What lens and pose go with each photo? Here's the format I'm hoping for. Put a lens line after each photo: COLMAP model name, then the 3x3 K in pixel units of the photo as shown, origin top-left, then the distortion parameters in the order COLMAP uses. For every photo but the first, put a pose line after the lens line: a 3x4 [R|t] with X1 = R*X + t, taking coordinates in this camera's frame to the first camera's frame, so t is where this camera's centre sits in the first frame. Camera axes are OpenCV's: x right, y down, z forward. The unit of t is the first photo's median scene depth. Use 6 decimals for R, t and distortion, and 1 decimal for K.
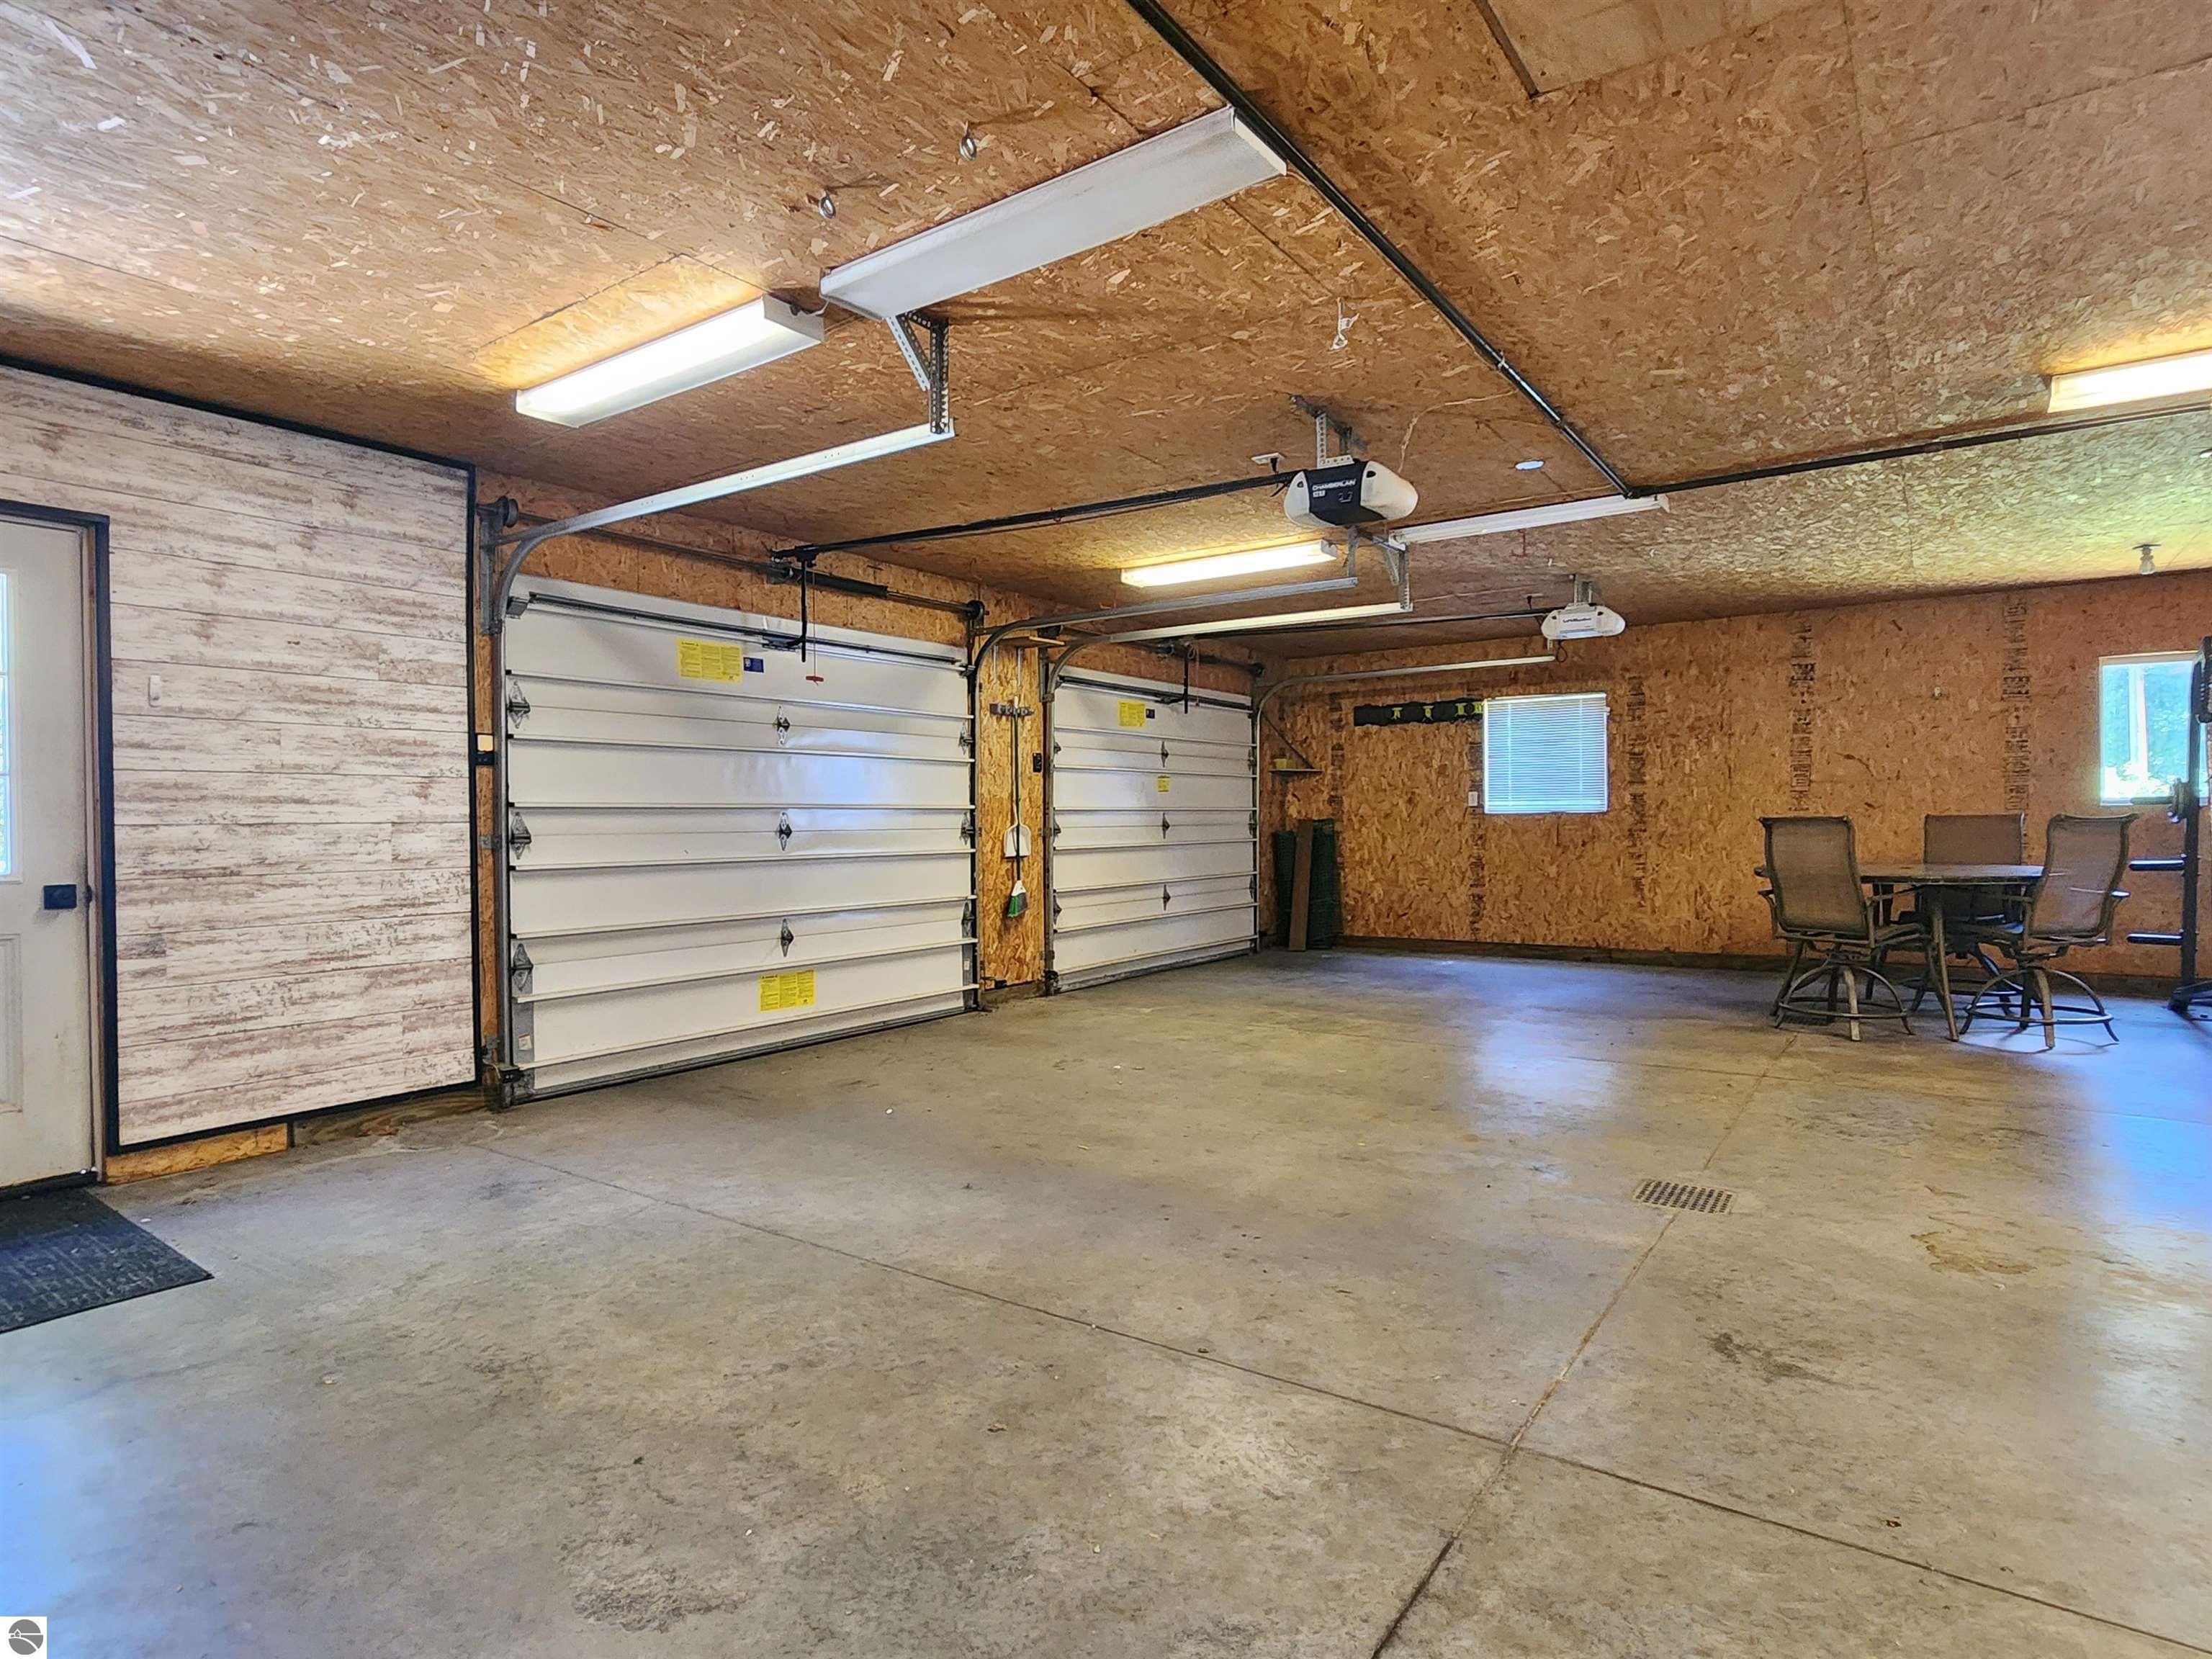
lens RADIAL K [[1192.2, 0, 1114.5], [0, 1192.2, 827.5], [0, 0, 1]] dist [-0.000586, -0.001436]
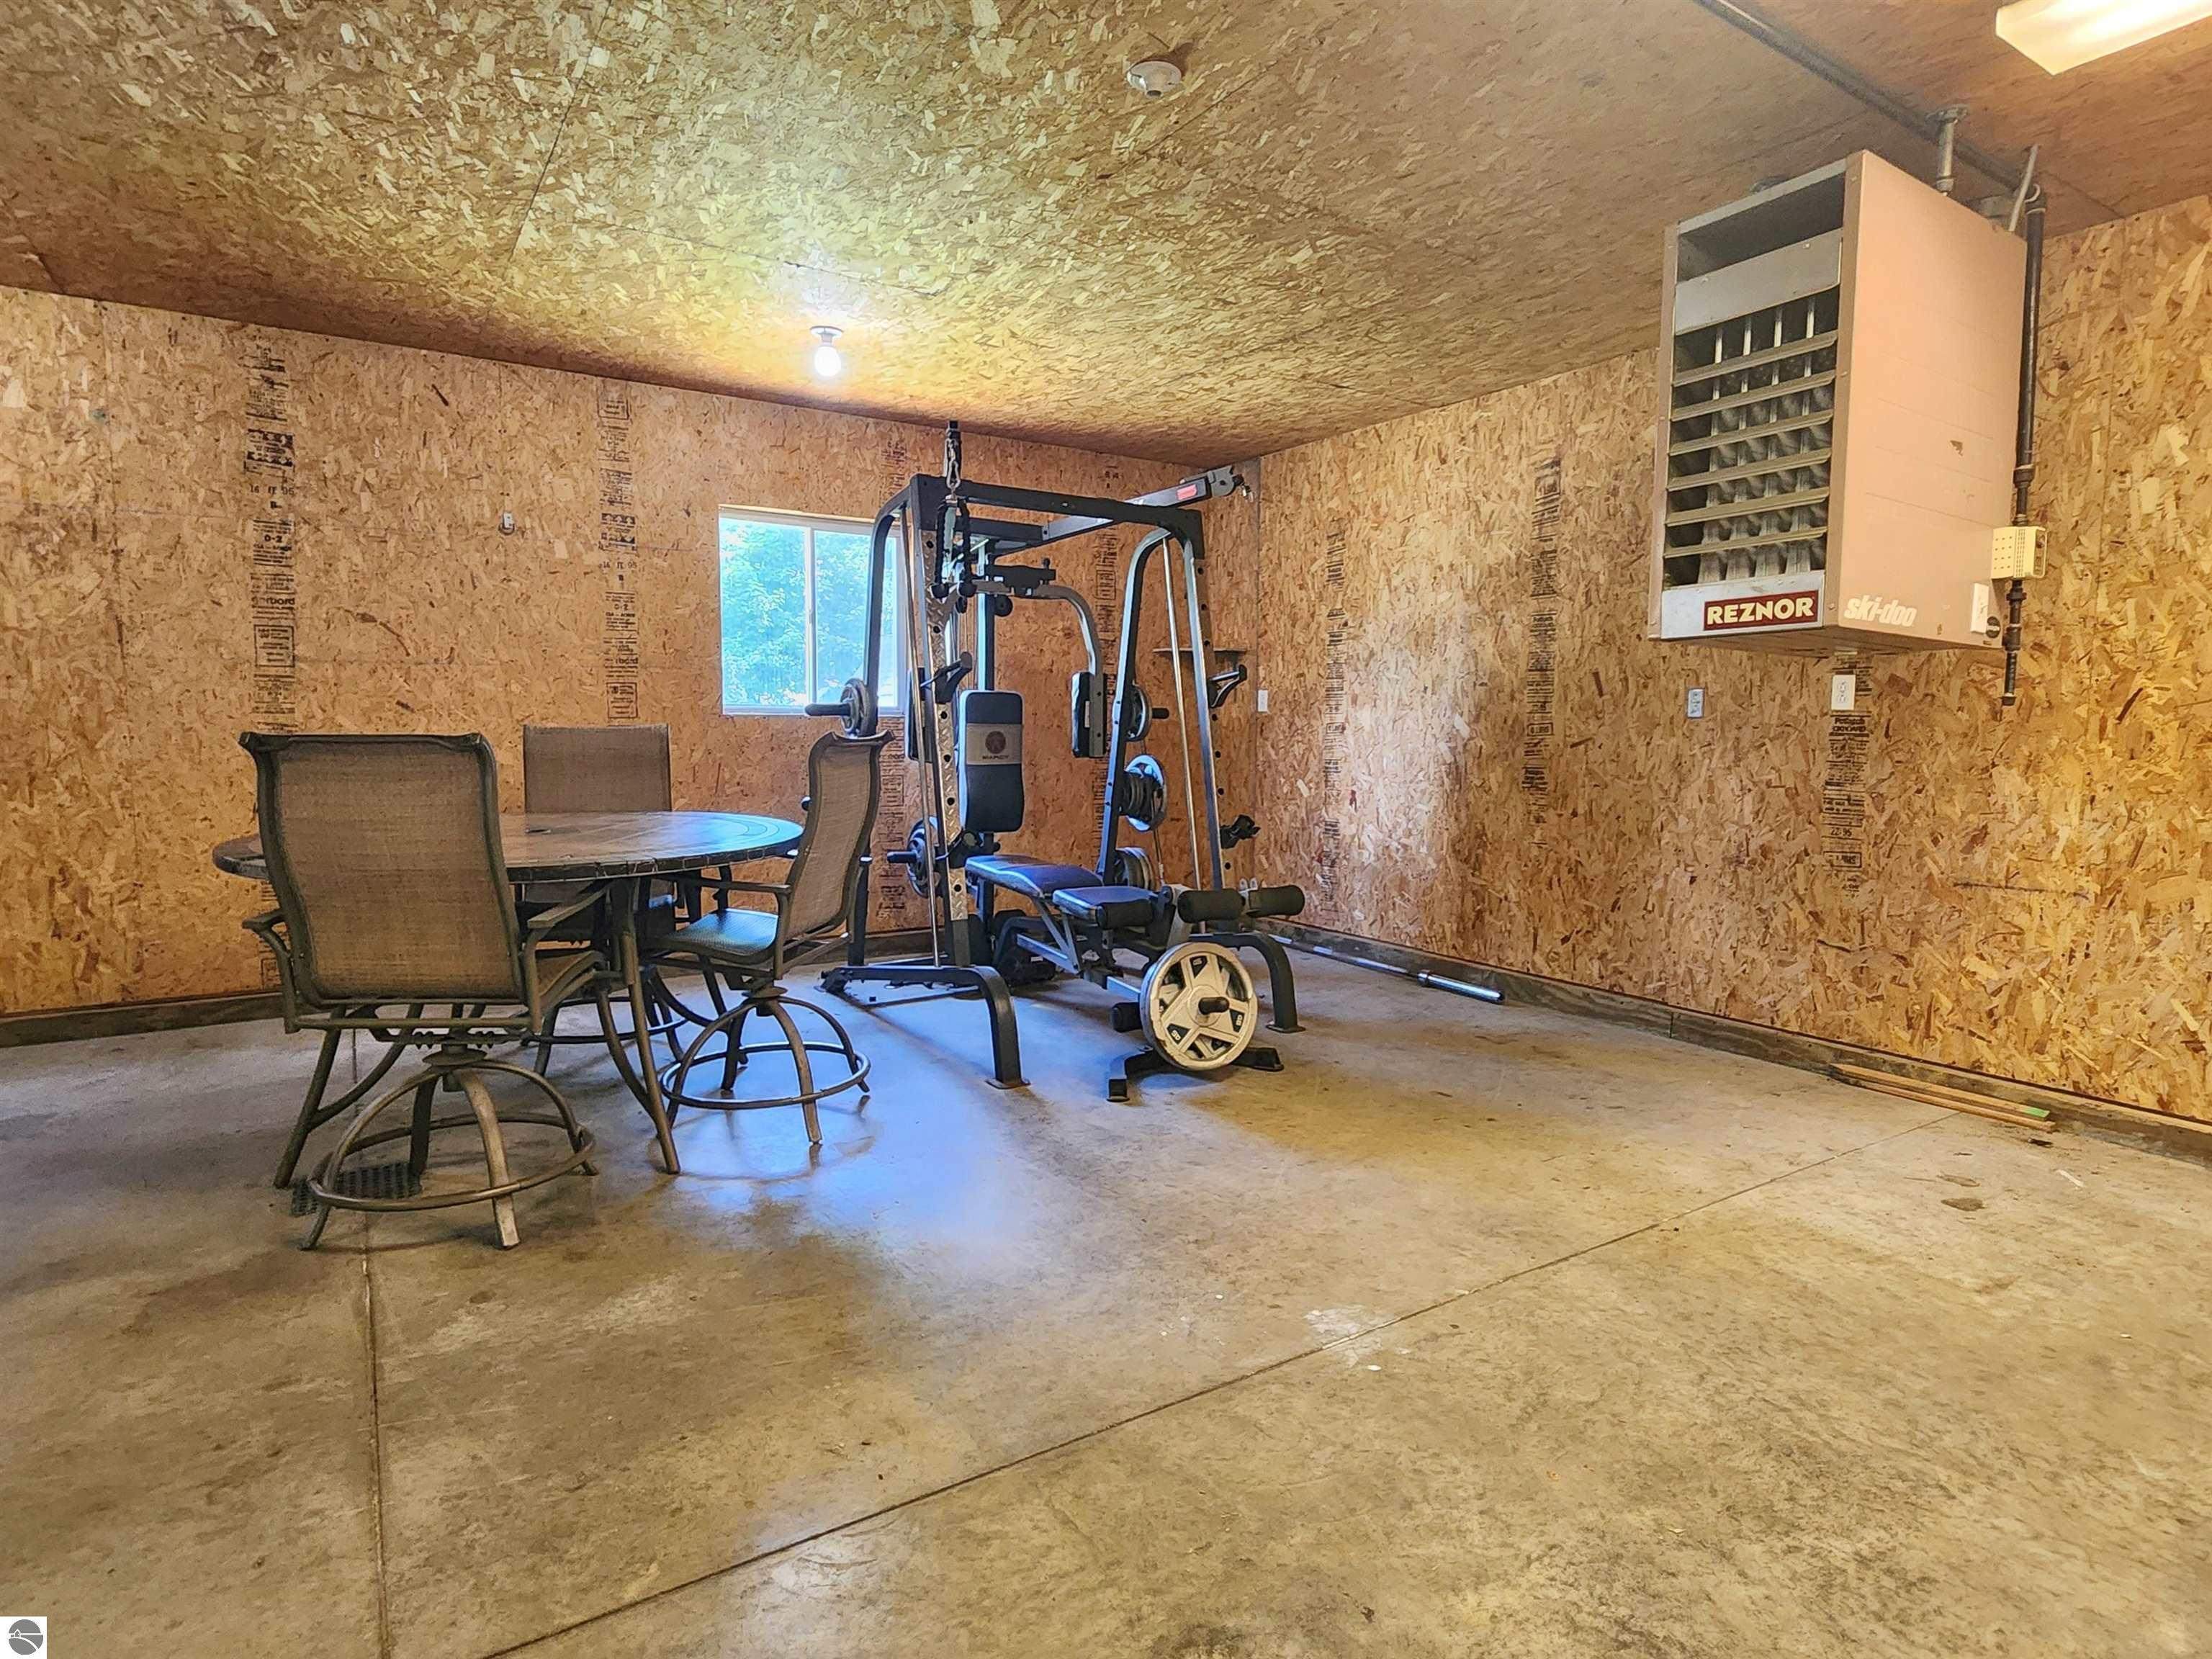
lens RADIAL K [[1192.2, 0, 1114.5], [0, 1192.2, 827.5], [0, 0, 1]] dist [-0.000586, -0.001436]
pose [[0.374834, -0.070829, 0.924383, 0.253458], [-0.008320, 0.996780, 0.079750, -0.010160], [-0.927055, -0.037584, 0.373037, 0.521209]]
